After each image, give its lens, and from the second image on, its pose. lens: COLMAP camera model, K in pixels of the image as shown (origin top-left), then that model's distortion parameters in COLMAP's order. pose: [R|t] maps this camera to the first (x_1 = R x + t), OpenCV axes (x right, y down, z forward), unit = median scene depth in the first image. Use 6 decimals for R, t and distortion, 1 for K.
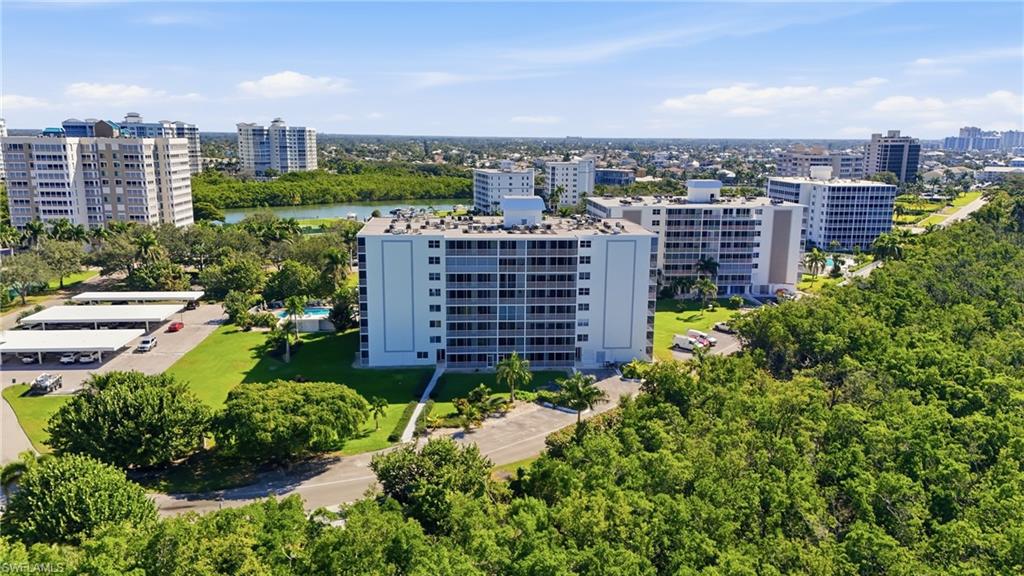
lens RADIAL K [[749.2, 0, 515.3], [0, 749.2, 290.4], [0, 0, 1]] dist [0.050490, -0.035695]
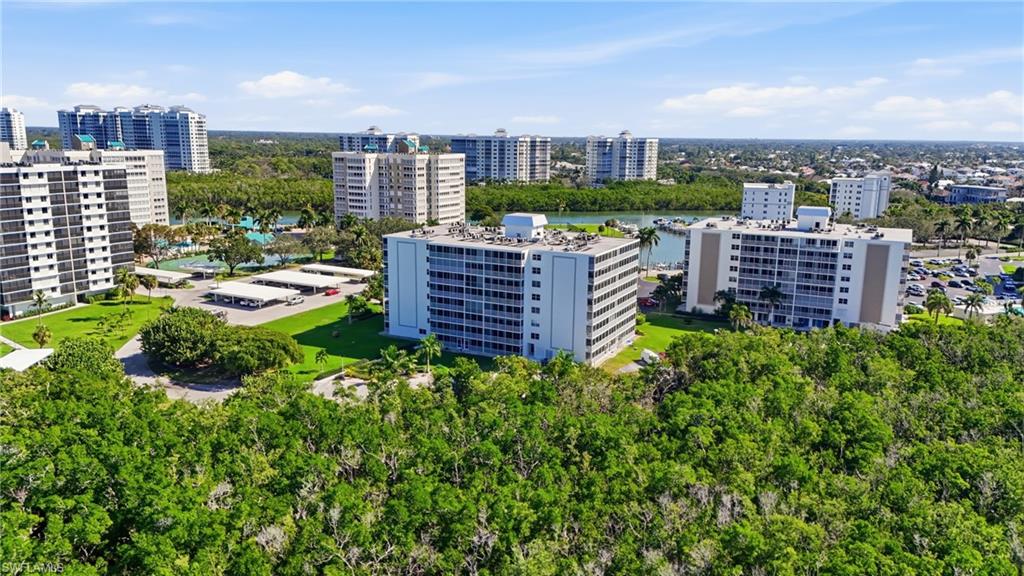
lens RADIAL K [[749.2, 0, 519.0], [0, 749.2, 290.5], [0, 0, 1]] dist [0.050490, -0.035695]
pose [[0.846110, 0.108381, -0.521872, 0.363879], [-0.111500, 0.993436, 0.025540, -0.019382], [0.521215, 0.036579, 0.852641, -0.011232]]
